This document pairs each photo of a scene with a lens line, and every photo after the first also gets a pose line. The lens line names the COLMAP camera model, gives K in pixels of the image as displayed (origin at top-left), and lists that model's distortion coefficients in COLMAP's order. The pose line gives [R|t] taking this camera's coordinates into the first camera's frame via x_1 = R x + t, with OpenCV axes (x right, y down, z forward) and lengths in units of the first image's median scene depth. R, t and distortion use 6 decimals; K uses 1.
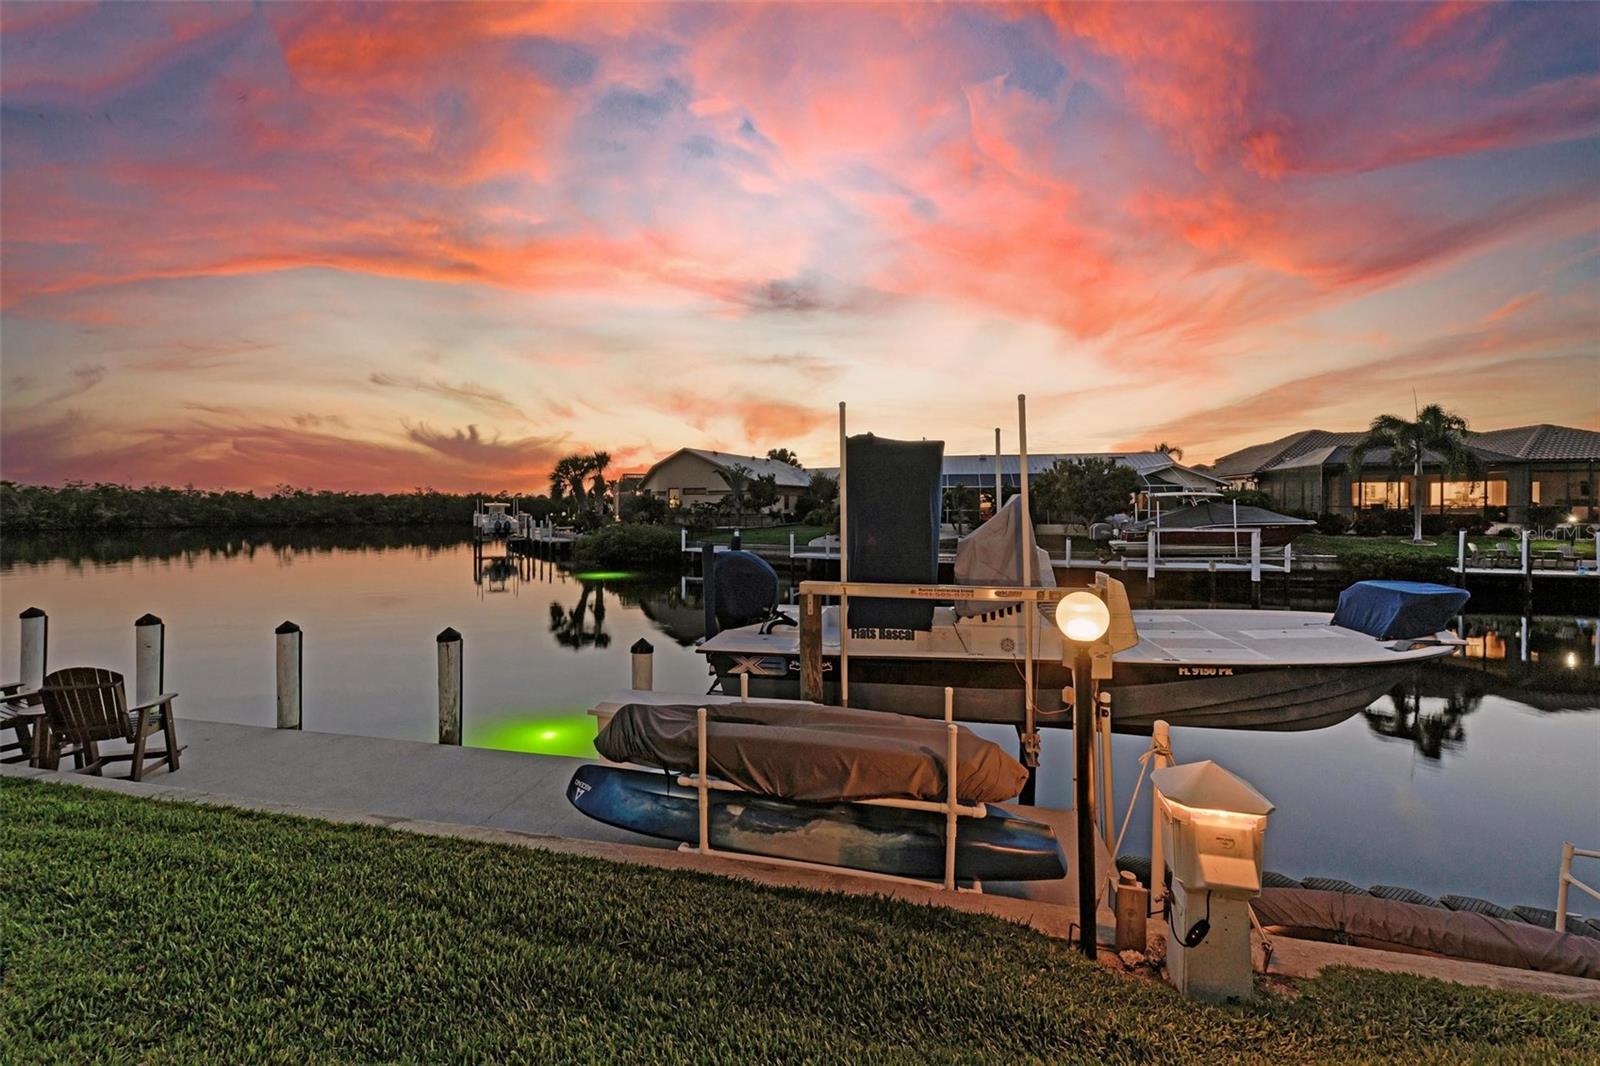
lens RADIAL K [[610.6, 0, 802.4], [0, 610.6, 510.4], [0, 0, 1]] dist [0.013383, -0.000077]
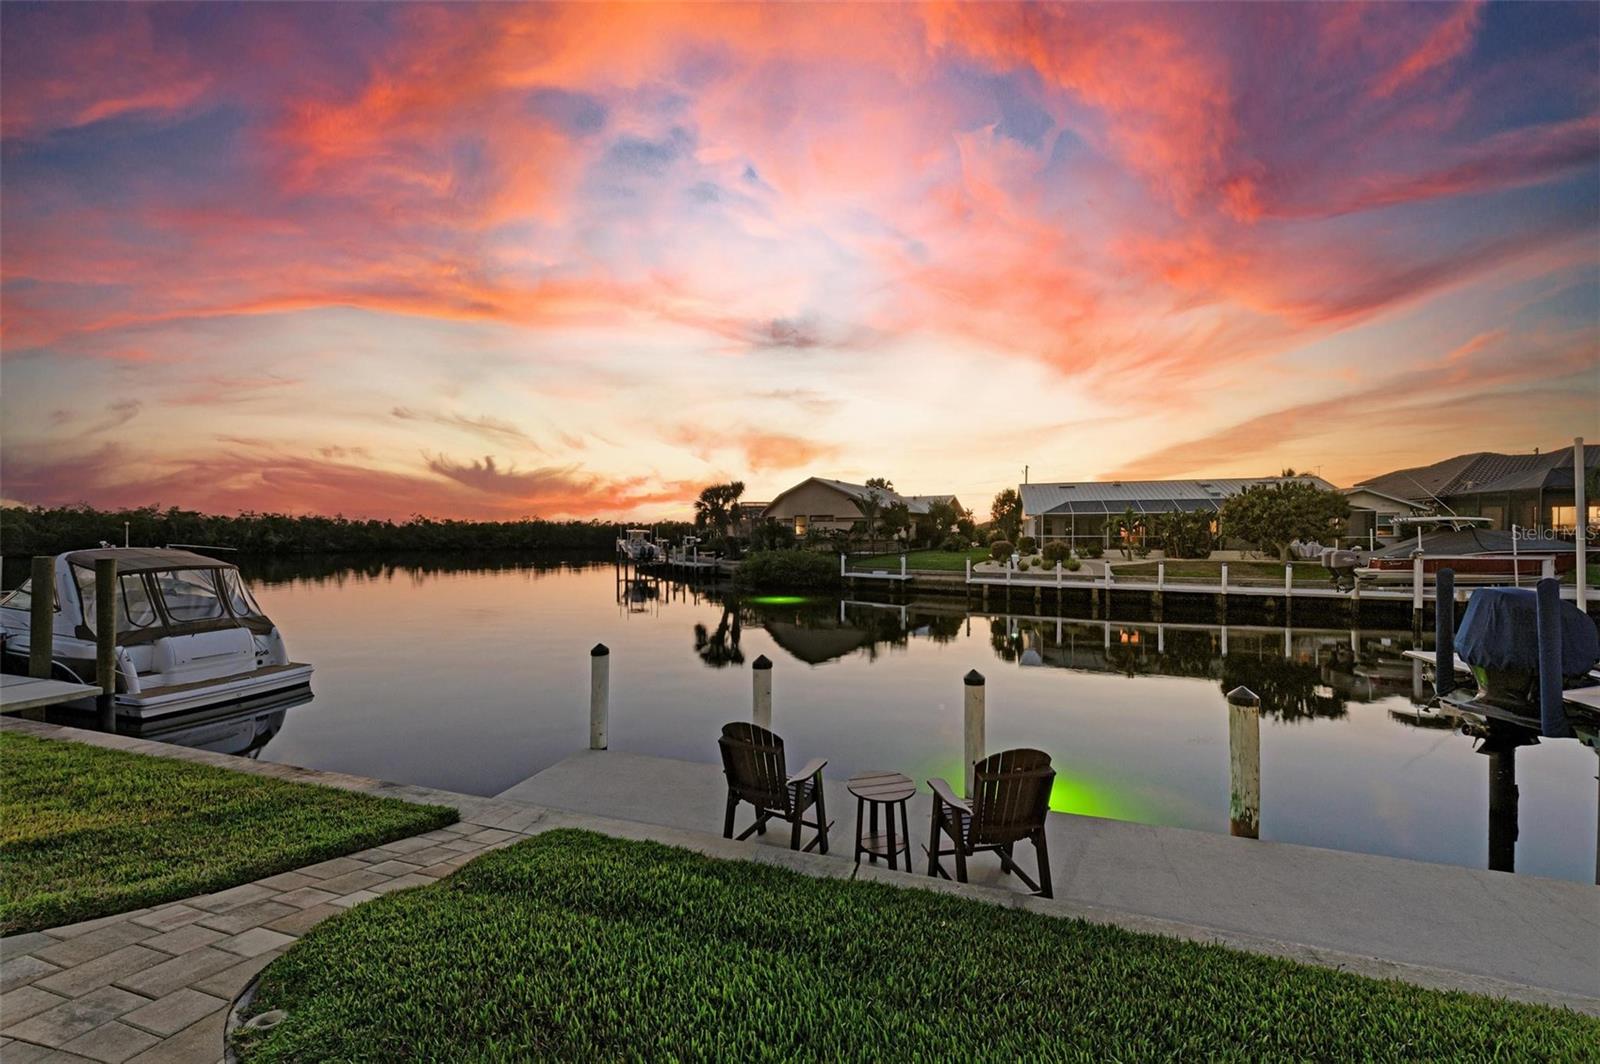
lens RADIAL K [[564.0, 0, 795.5], [0, 564.0, 538.2], [0, 0, 1]] dist [0.010282, -0.003452]
pose [[0.997221, -0.000343, -0.074505, -0.197281], [0.000561, 0.999996, 0.002906, -0.000043], [0.074504, -0.002940, 0.997216, 0.044063]]
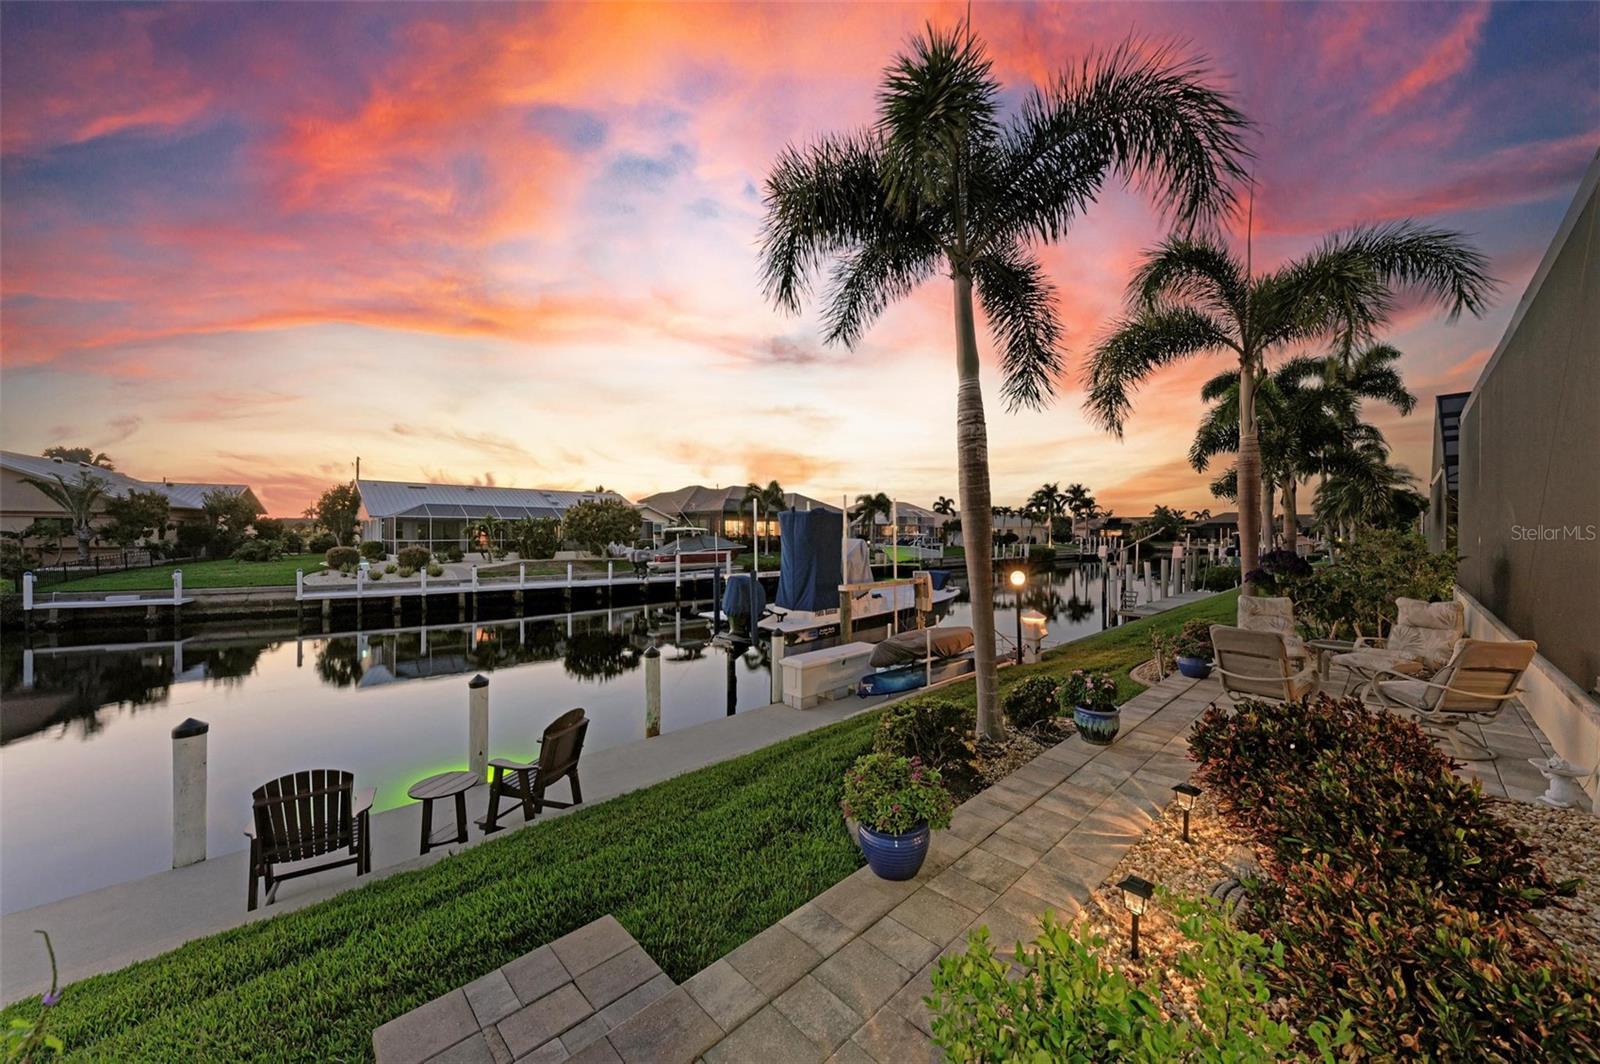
lens RADIAL K [[564.0, 0, 809.2], [0, 564.0, 534.8], [0, 0, 1]] dist [0.010282, -0.003452]
pose [[0.530597, -0.001411, 0.847623, -0.254515], [0.002370, 0.999997, 0.000181, -0.008014], [-0.847621, 0.001912, 0.530599, 0.016748]]
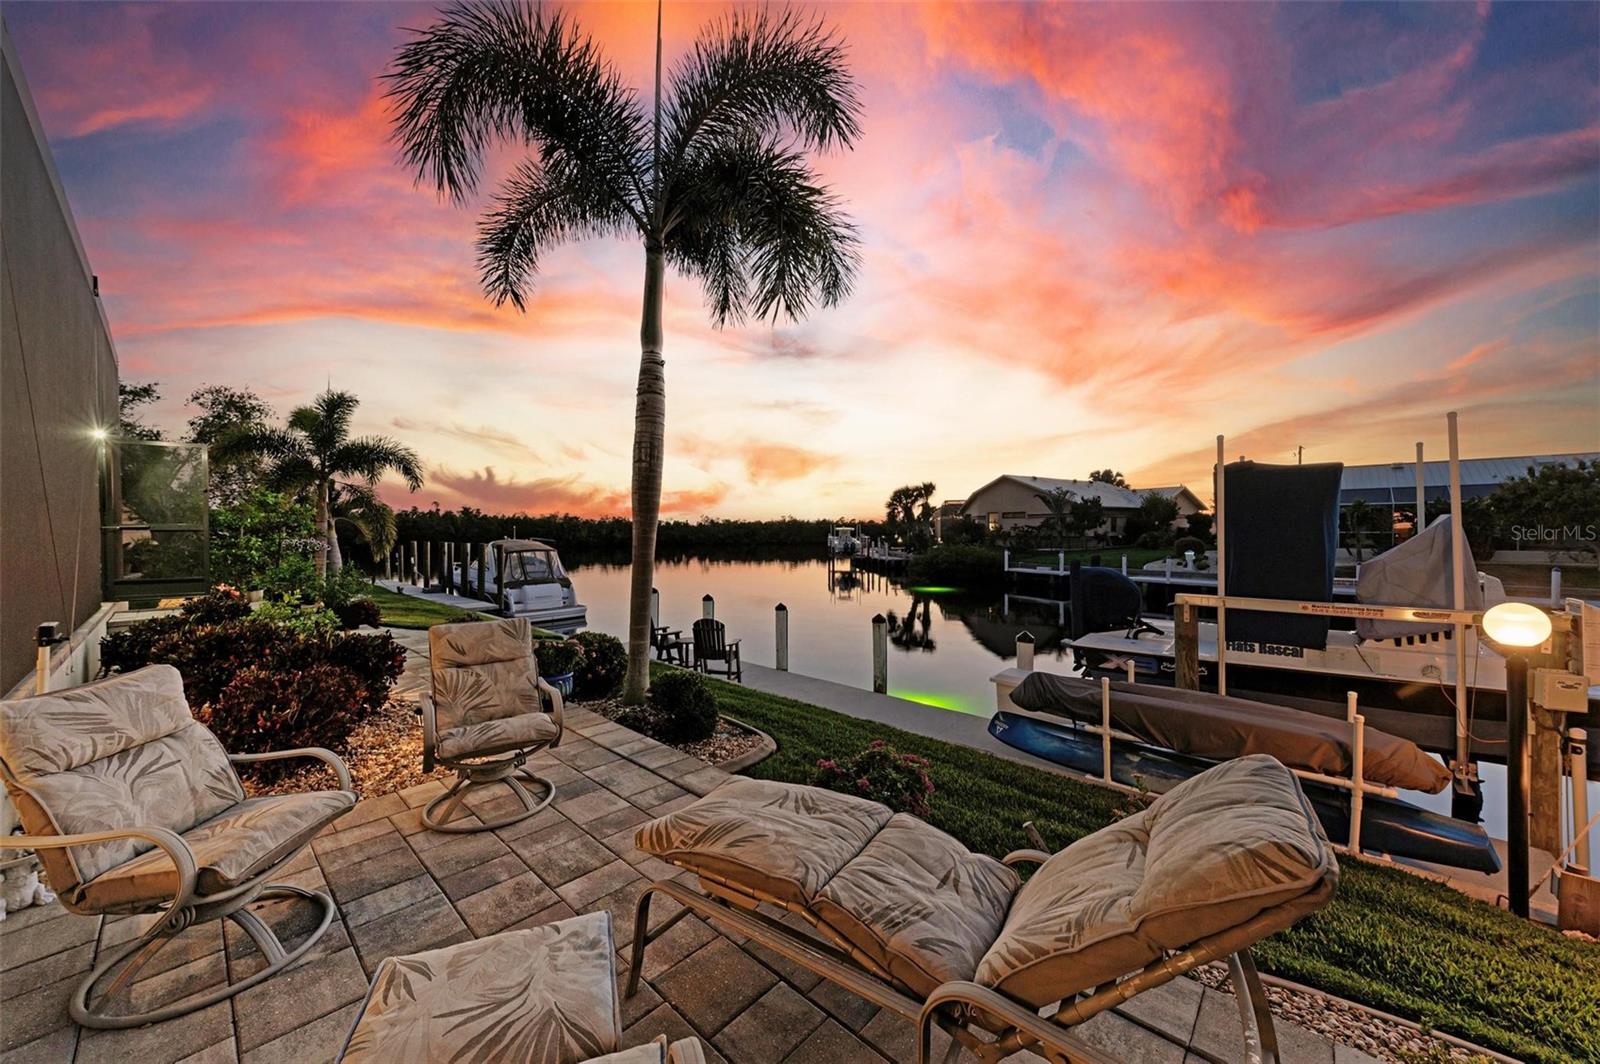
lens RADIAL K [[564.0, 0, 797.2], [0, 564.0, 540.8], [0, 0, 1]] dist [0.010282, -0.003452]
pose [[0.865198, 0.004700, -0.501408, -0.013667], [0.001878, 0.999919, 0.012612, 0.000160], [0.501426, -0.011853, 0.865119, -0.046102]]
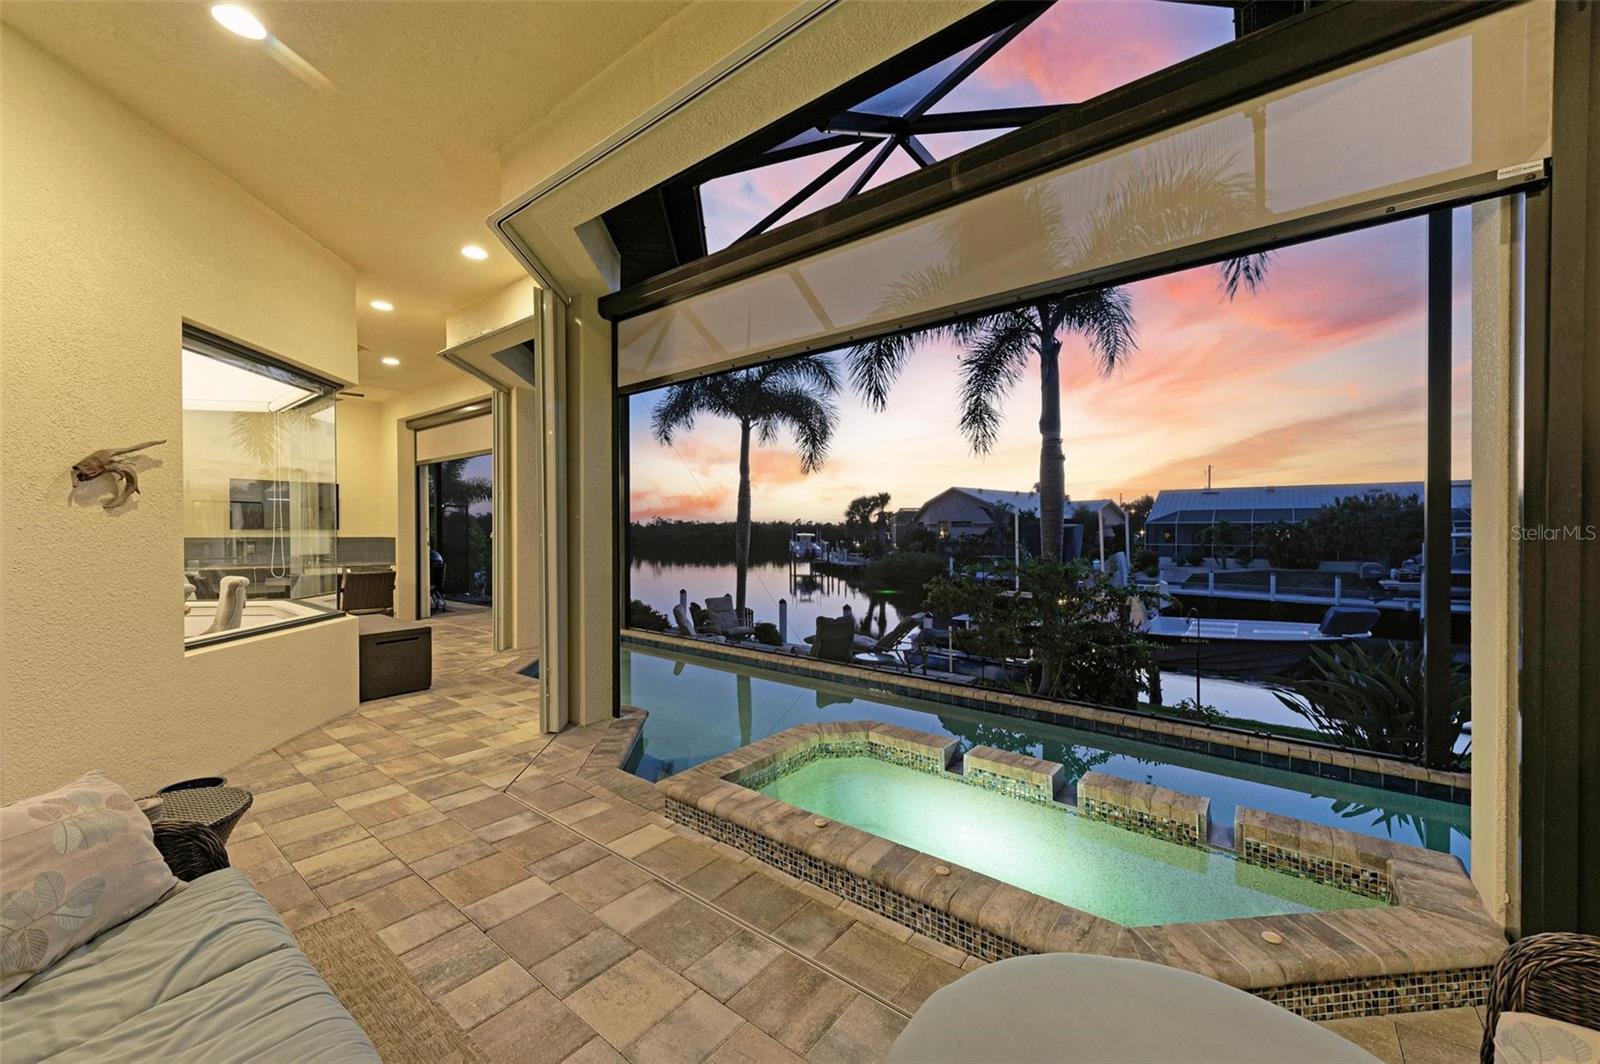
lens RADIAL K [[608.8, 0, 785.0], [0, 608.8, 519.6], [0, 0, 1]] dist [0.002510, -0.000010]
pose [[0.894461, -0.005636, -0.447111, 0.051051], [-0.005176, 0.999723, -0.022959, -0.015349], [0.447116, 0.022850, 0.894184, -0.229943]]
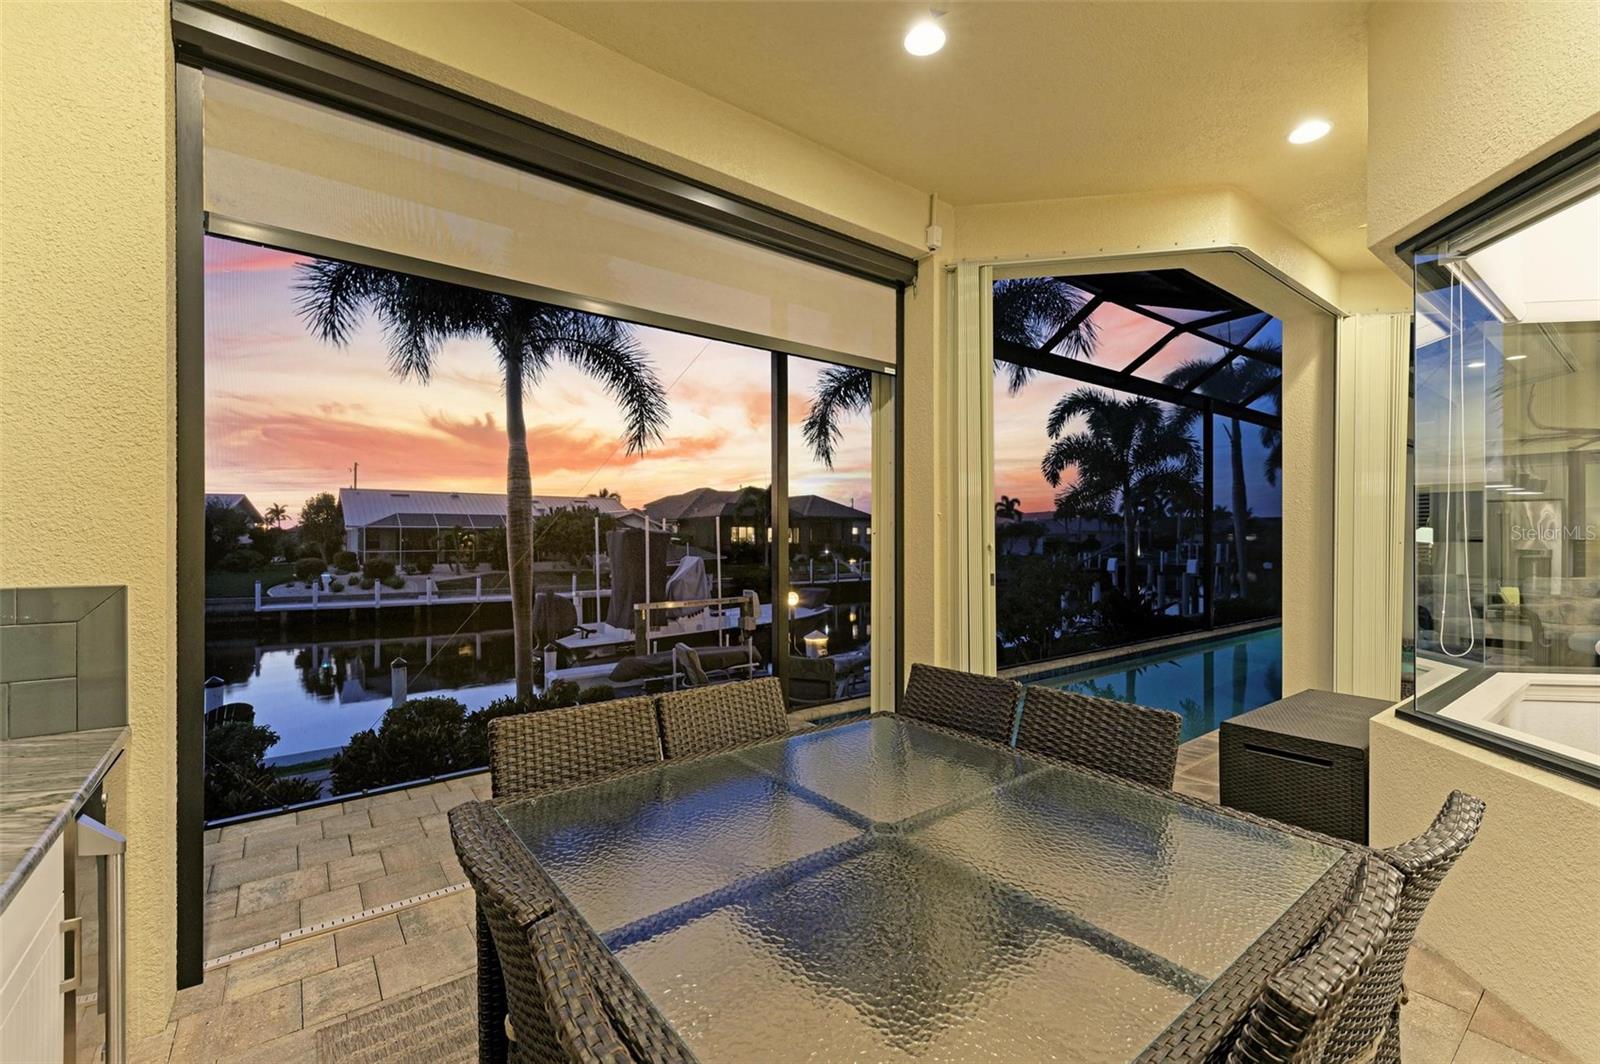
lens RADIAL K [[665.4, 0, 807.7], [0, 665.4, 535.4], [0, 0, 1]] dist [0.014324, 0.000152]
pose [[0.630609, 0.001675, 0.776099, -0.218002], [0.004320, 0.999975, -0.005668, -0.015803], [-0.776089, 0.006927, 0.630586, -0.136259]]
